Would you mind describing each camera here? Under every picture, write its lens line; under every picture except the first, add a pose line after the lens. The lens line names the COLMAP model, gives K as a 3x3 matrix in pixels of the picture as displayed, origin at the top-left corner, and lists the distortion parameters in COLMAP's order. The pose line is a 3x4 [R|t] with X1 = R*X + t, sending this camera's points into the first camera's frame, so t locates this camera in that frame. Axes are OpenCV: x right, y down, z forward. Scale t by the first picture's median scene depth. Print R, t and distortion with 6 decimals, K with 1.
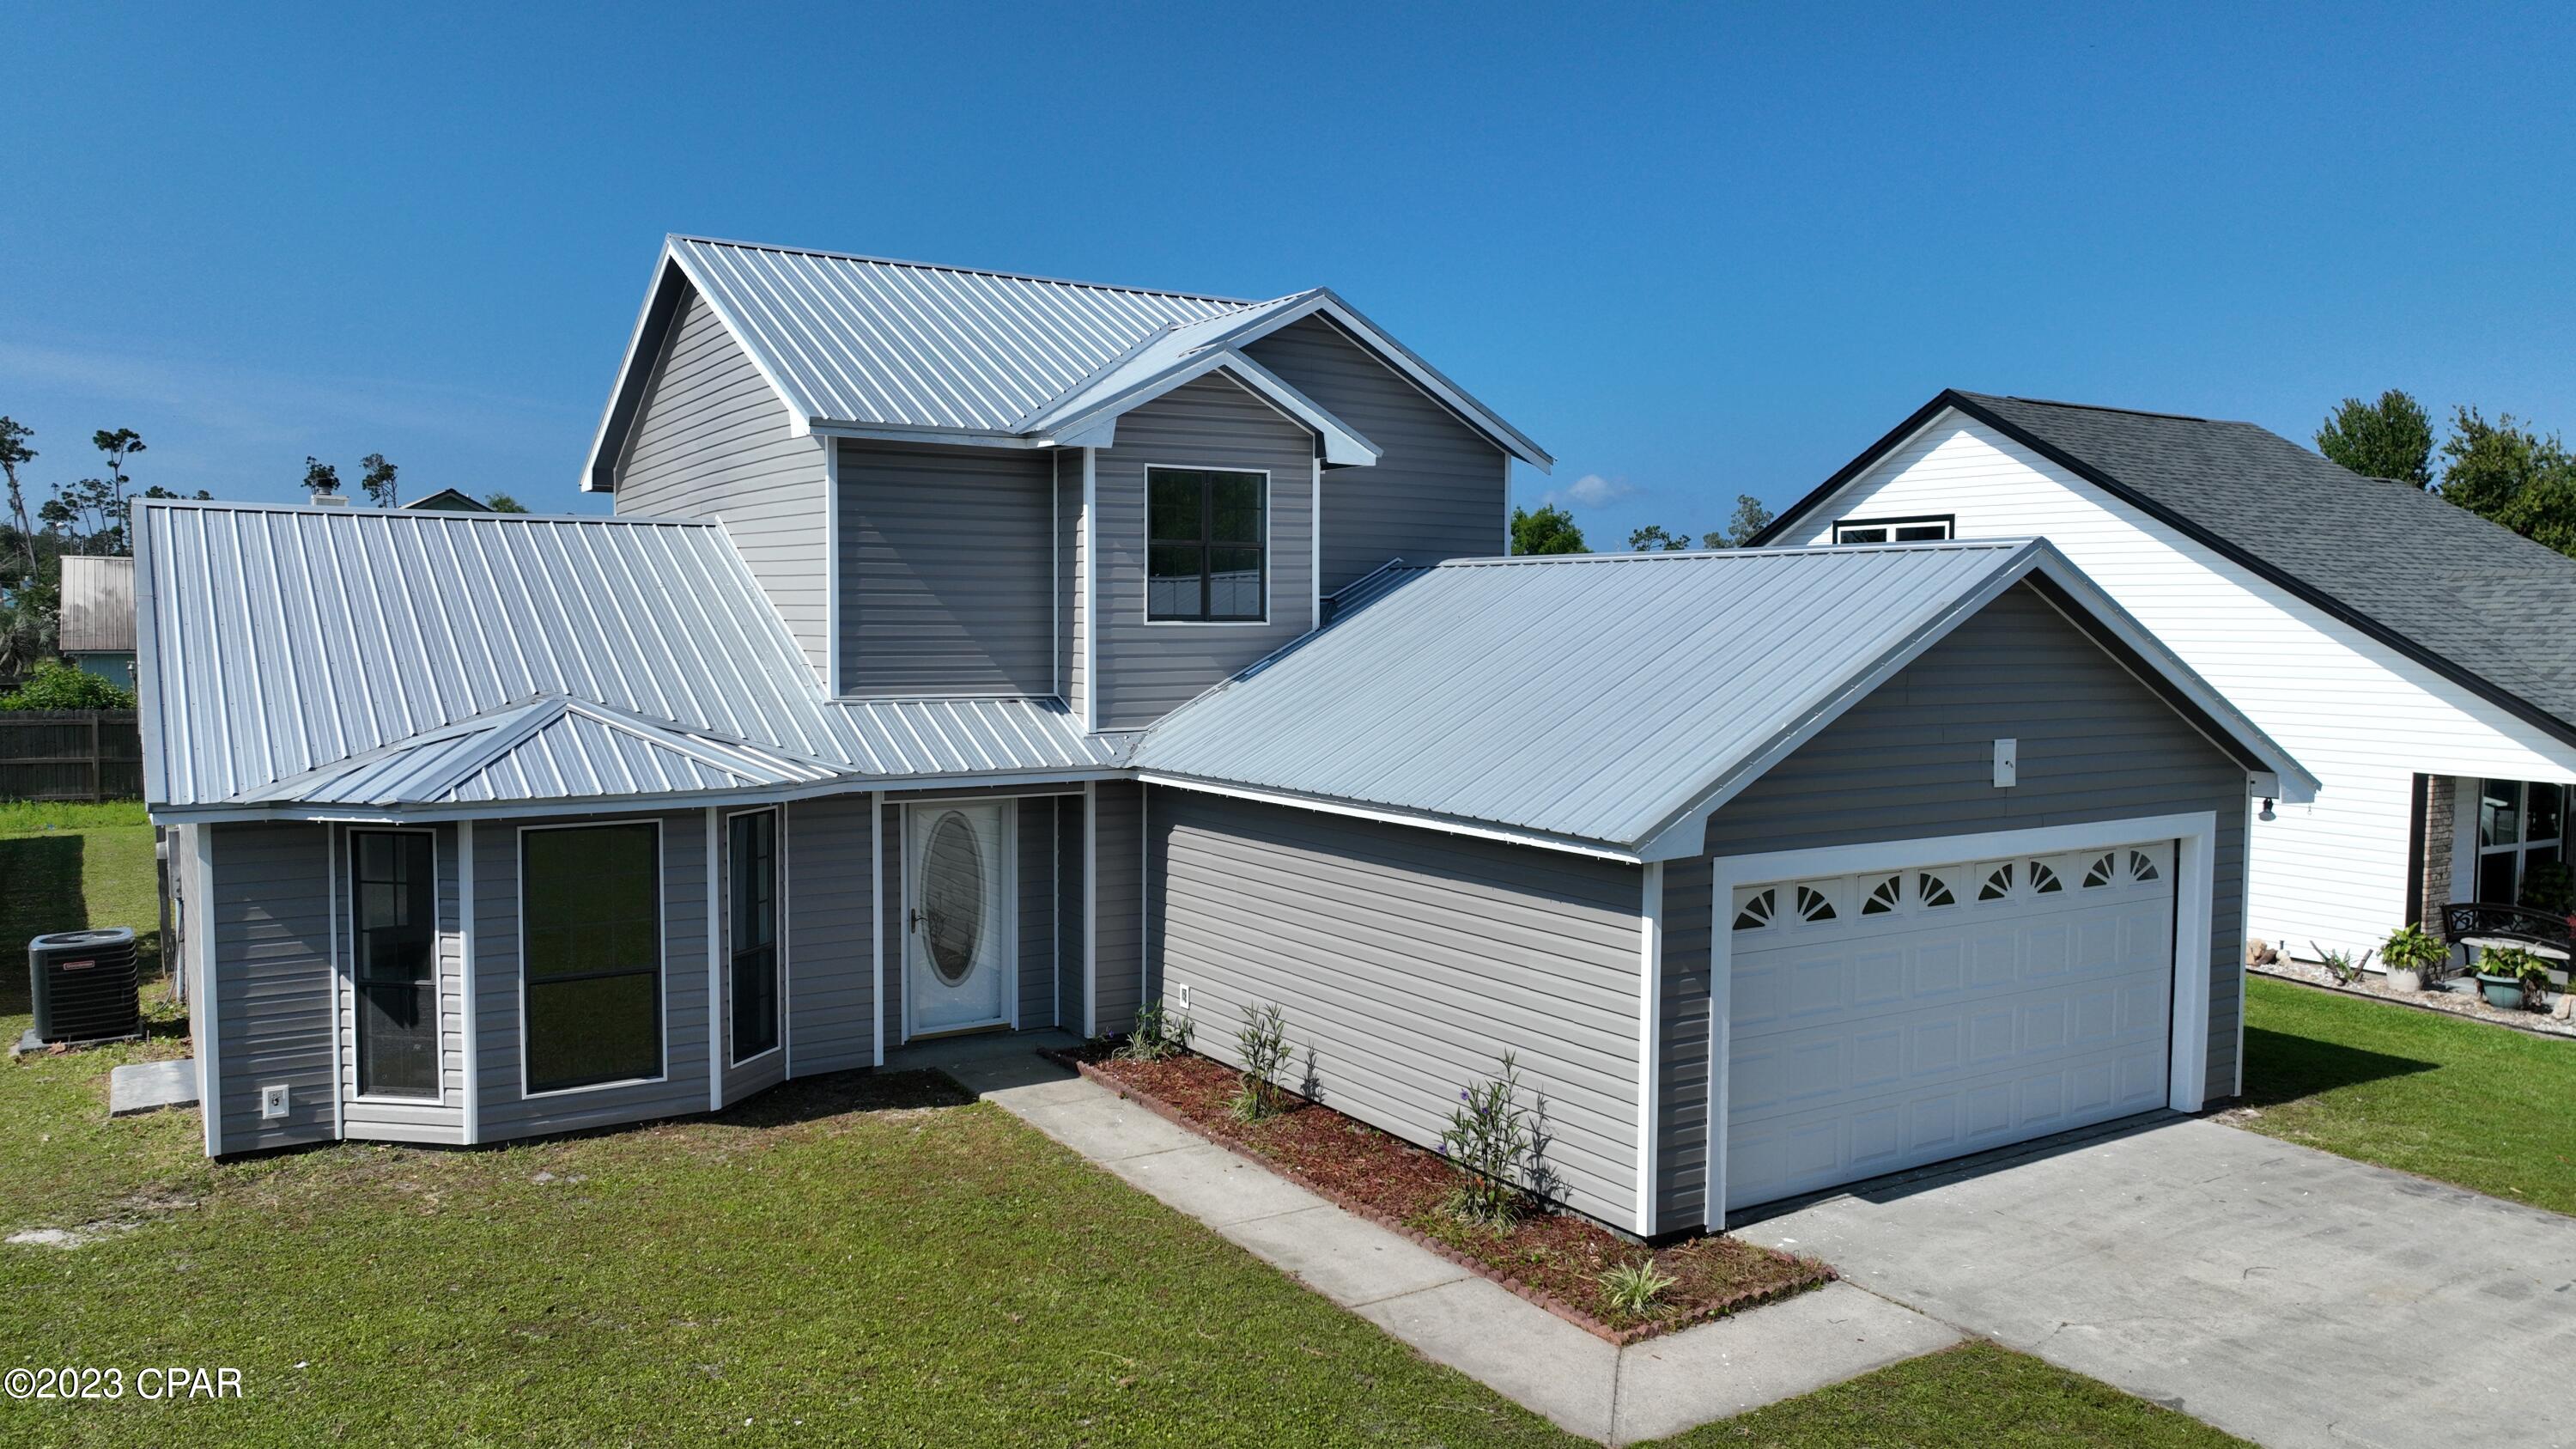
lens RADIAL K [[1826.5, 0, 1288.0], [0, 1826.5, 724.5], [0, 0, 1]] dist [0.006297, 0.004292]
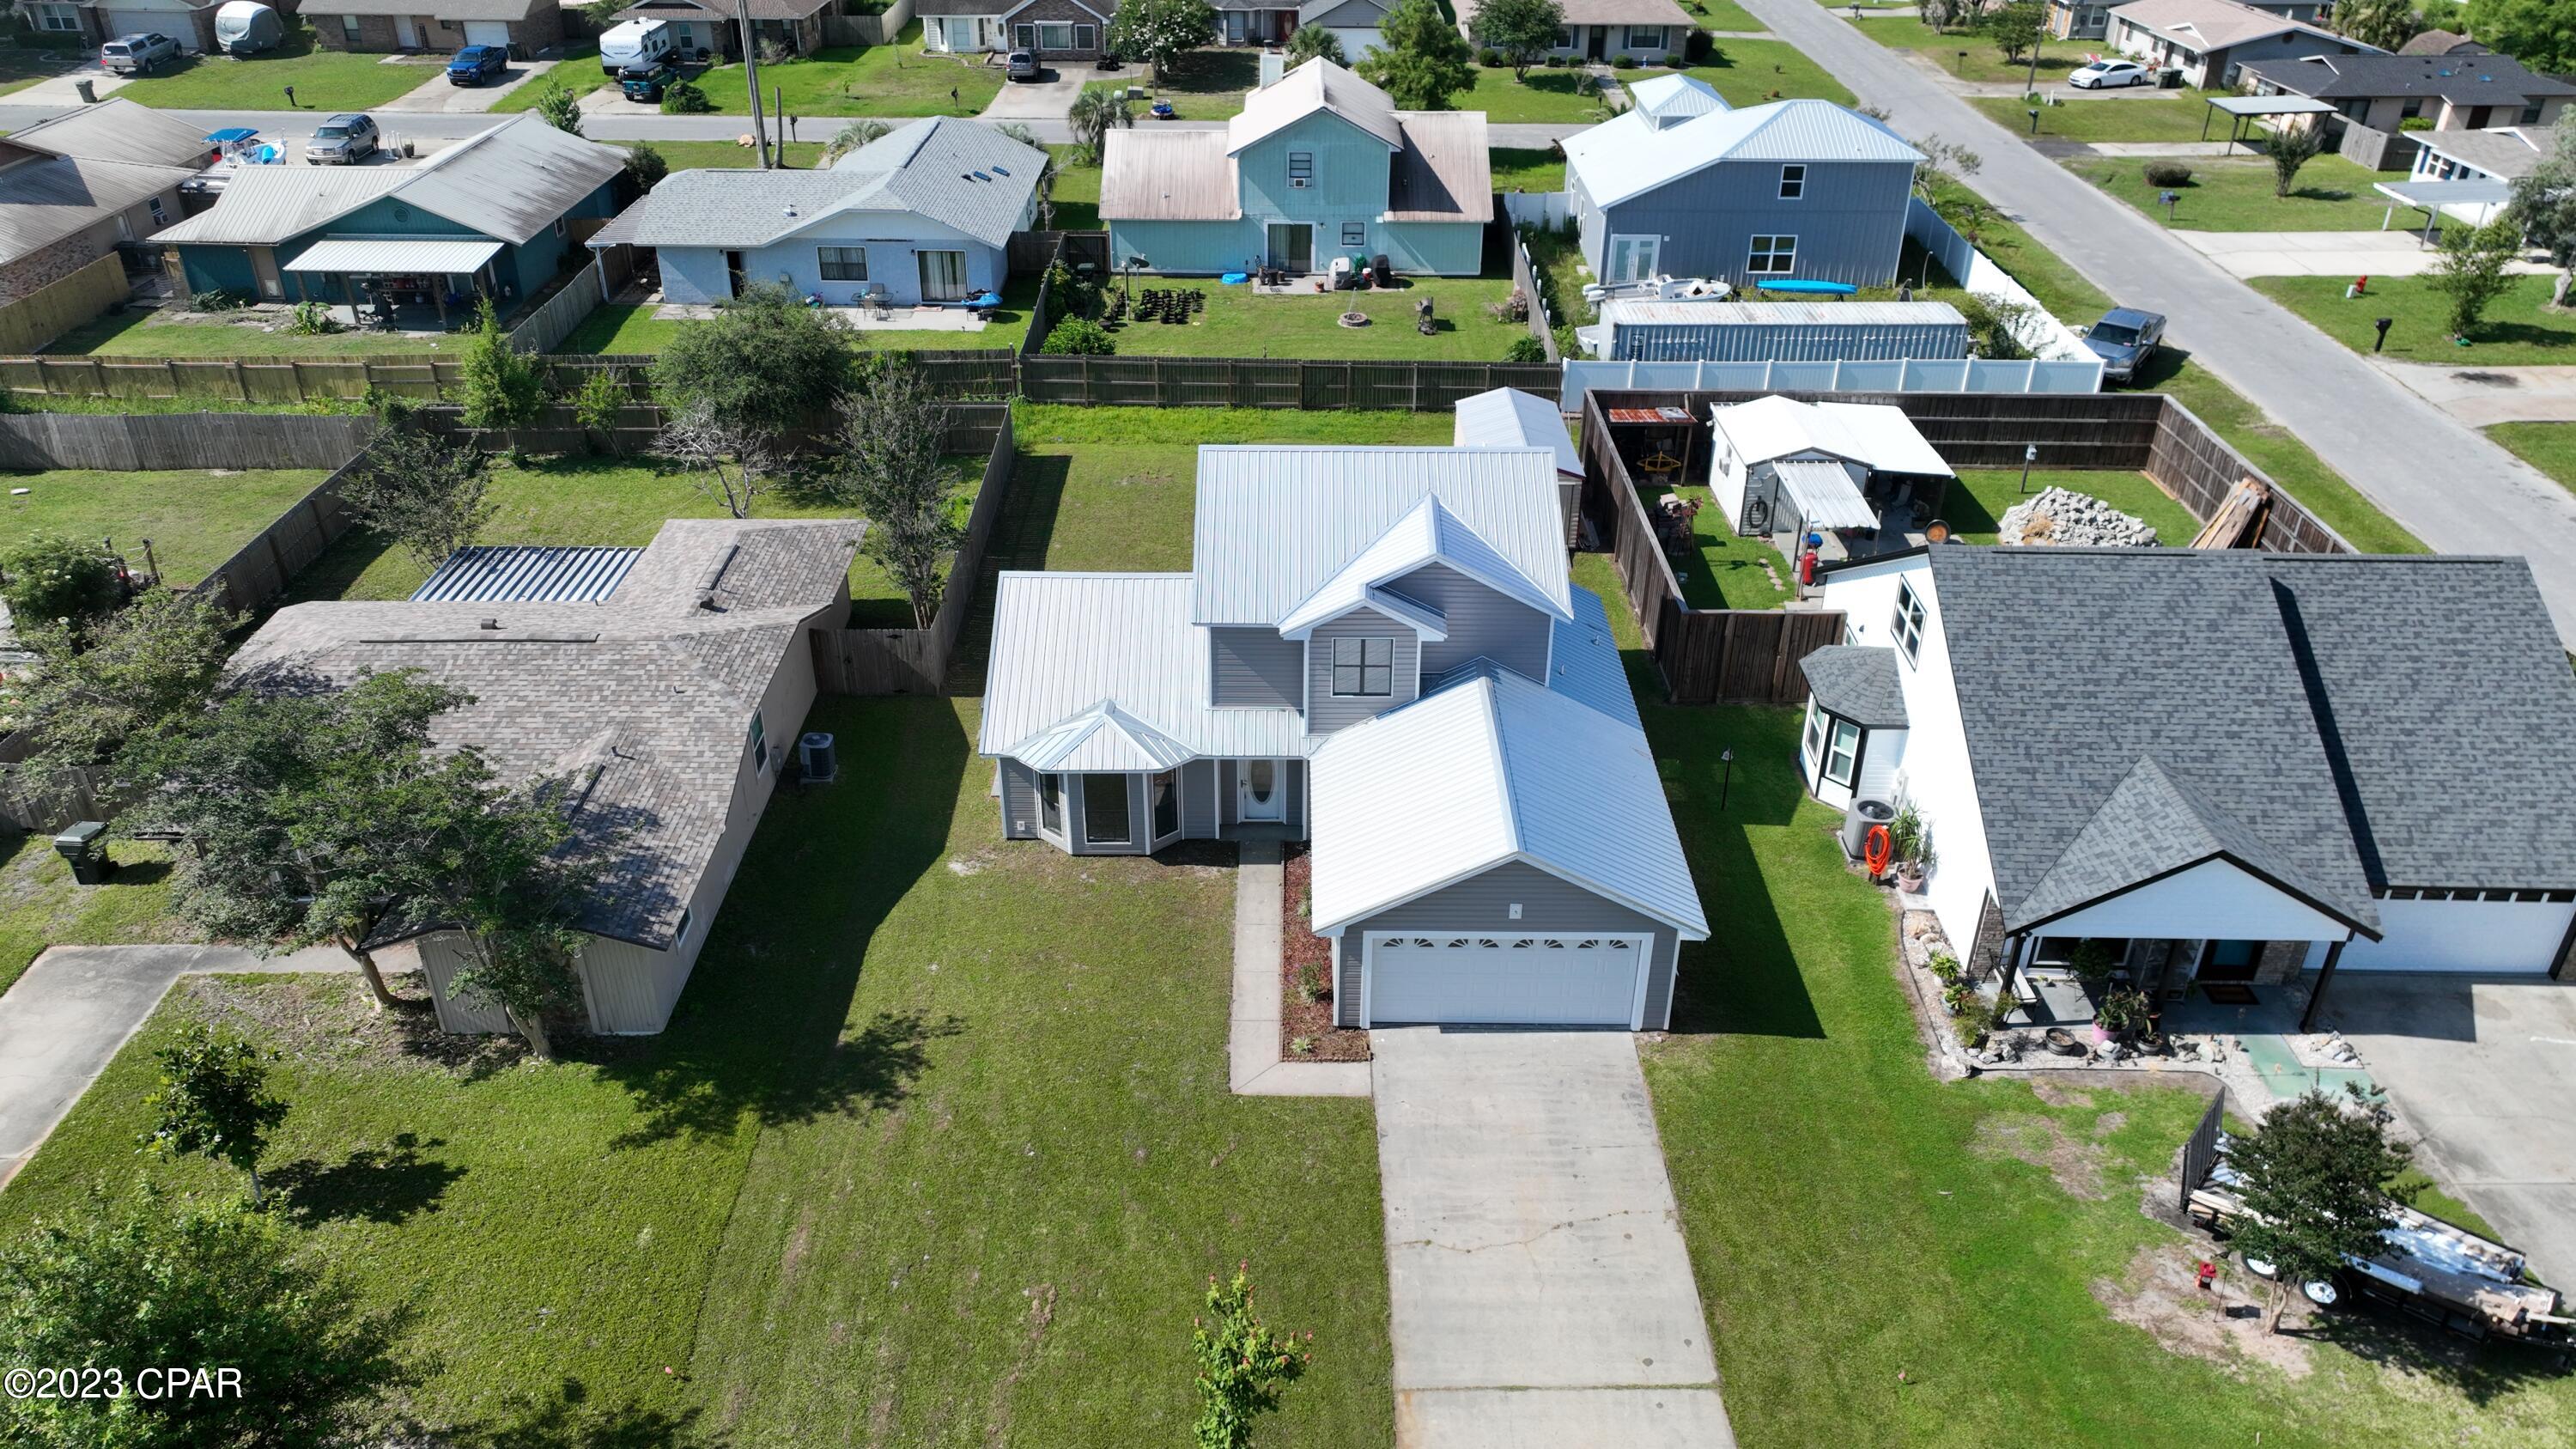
lens RADIAL K [[1826.5, 0, 1288.0], [0, 1826.5, 724.5], [0, 0, 1]] dist [0.006297, 0.004292]
pose [[0.844470, 0.271306, -0.461805, 1.268922], [-0.042821, 0.893654, 0.446709, -1.399599], [0.533889, -0.357457, 0.766282, -1.122759]]
